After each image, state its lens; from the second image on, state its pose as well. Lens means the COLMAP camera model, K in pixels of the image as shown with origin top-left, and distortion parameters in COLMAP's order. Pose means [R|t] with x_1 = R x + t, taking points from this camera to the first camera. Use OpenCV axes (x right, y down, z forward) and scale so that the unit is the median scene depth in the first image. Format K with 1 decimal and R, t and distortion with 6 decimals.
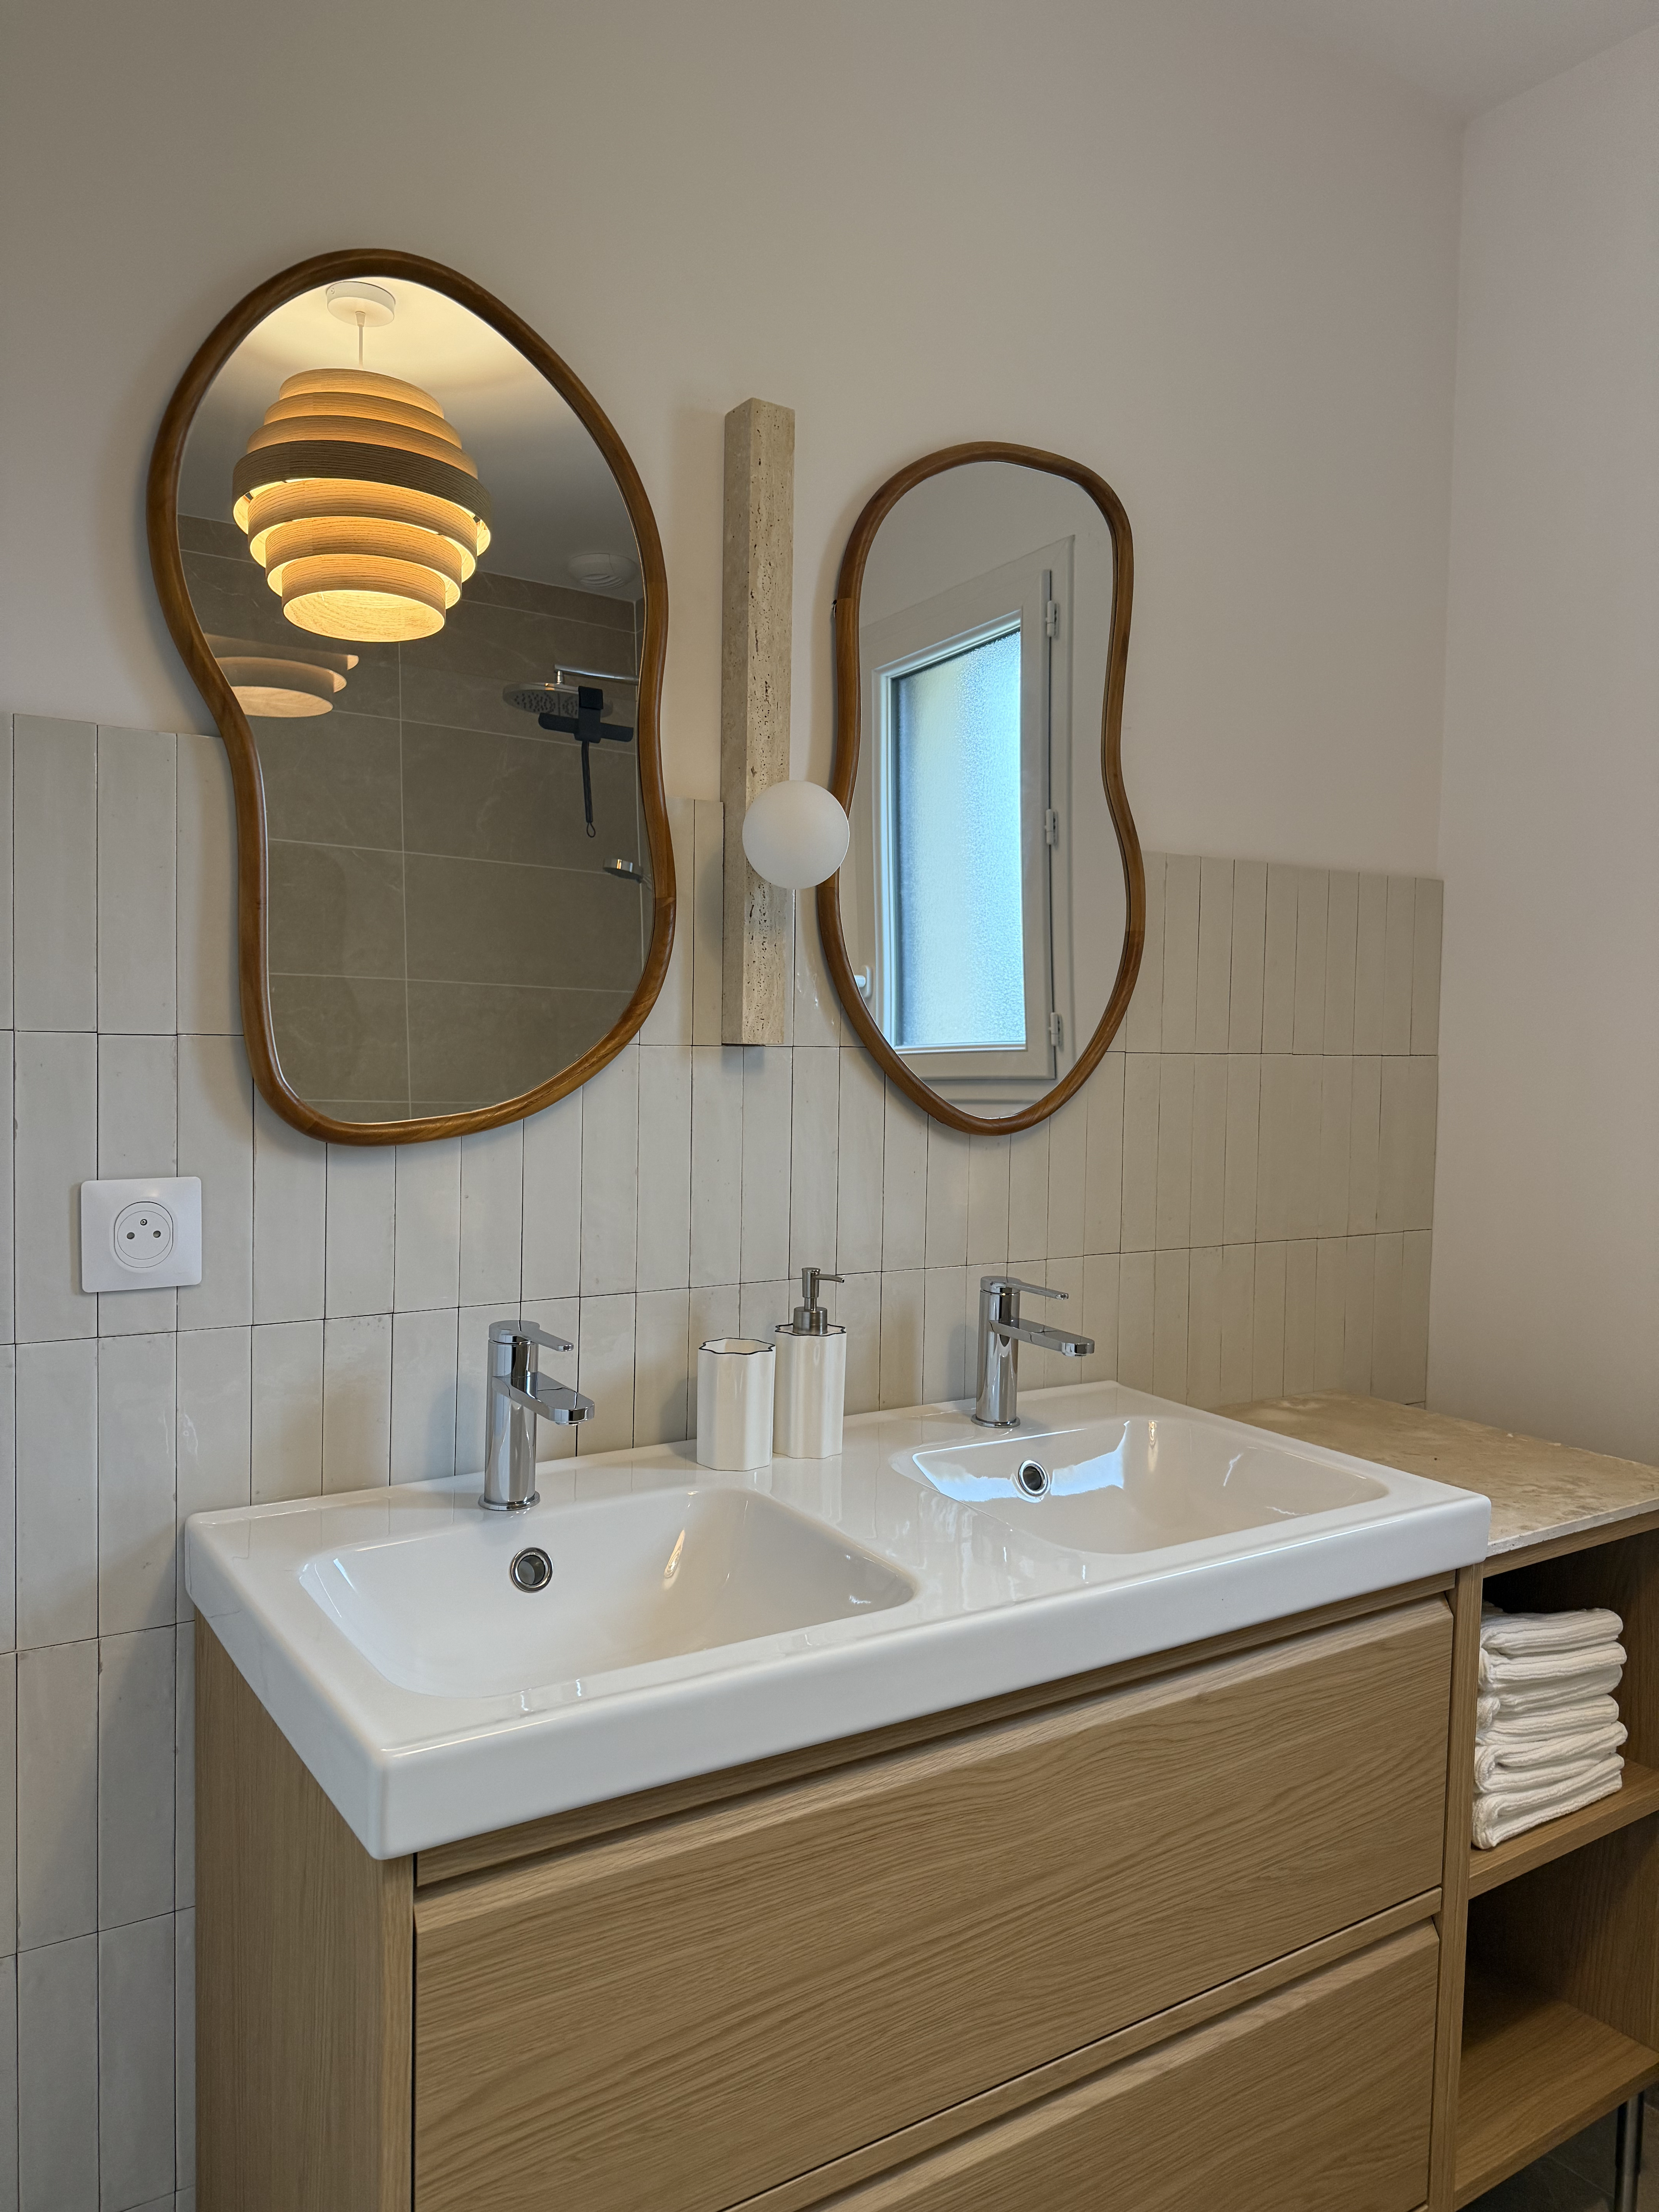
lens RADIAL K [[1547.8, 0, 829.5], [0, 1547.8, 1106.0], [0, 0, 1]] dist [0.083268, -0.141728]
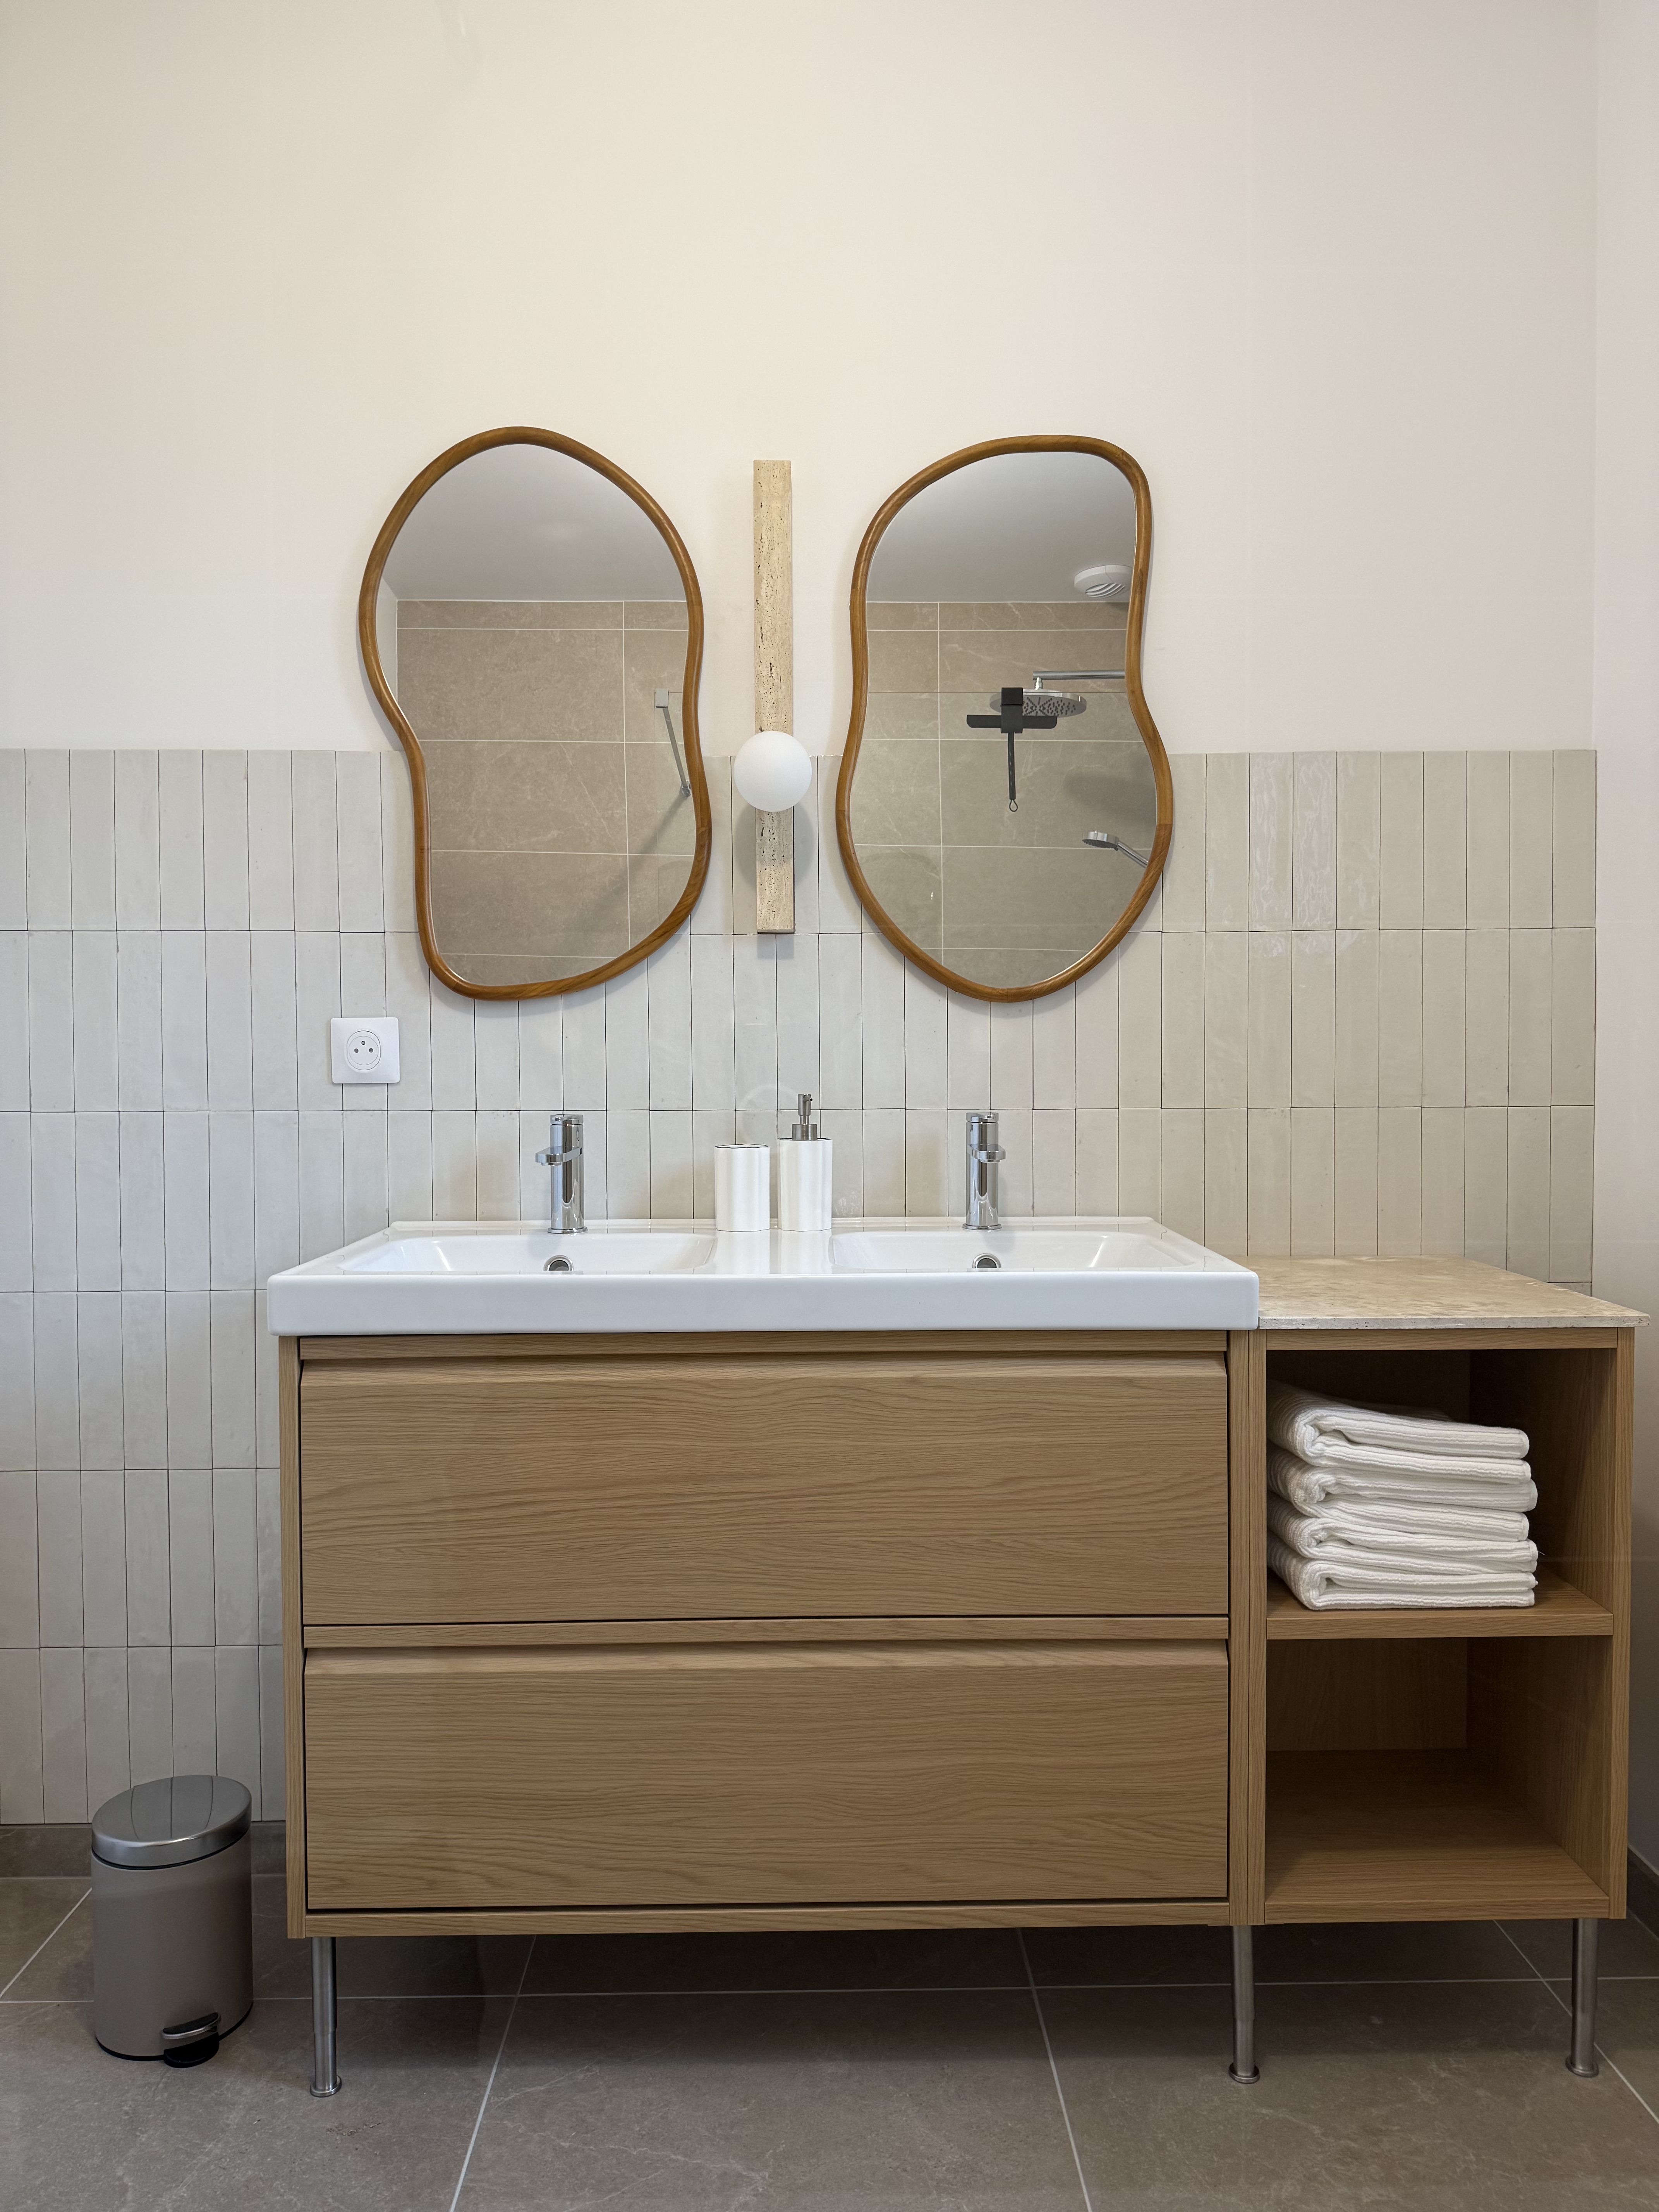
lens RADIAL K [[1547.8, 0, 829.5], [0, 1547.8, 1106.0], [0, 0, 1]] dist [0.083268, -0.141728]
pose [[0.848002, -0.007396, -0.529942, 0.792187], [-0.002917, 0.999822, -0.018620, 0.155822], [0.529986, 0.017336, 0.847829, -0.138574]]
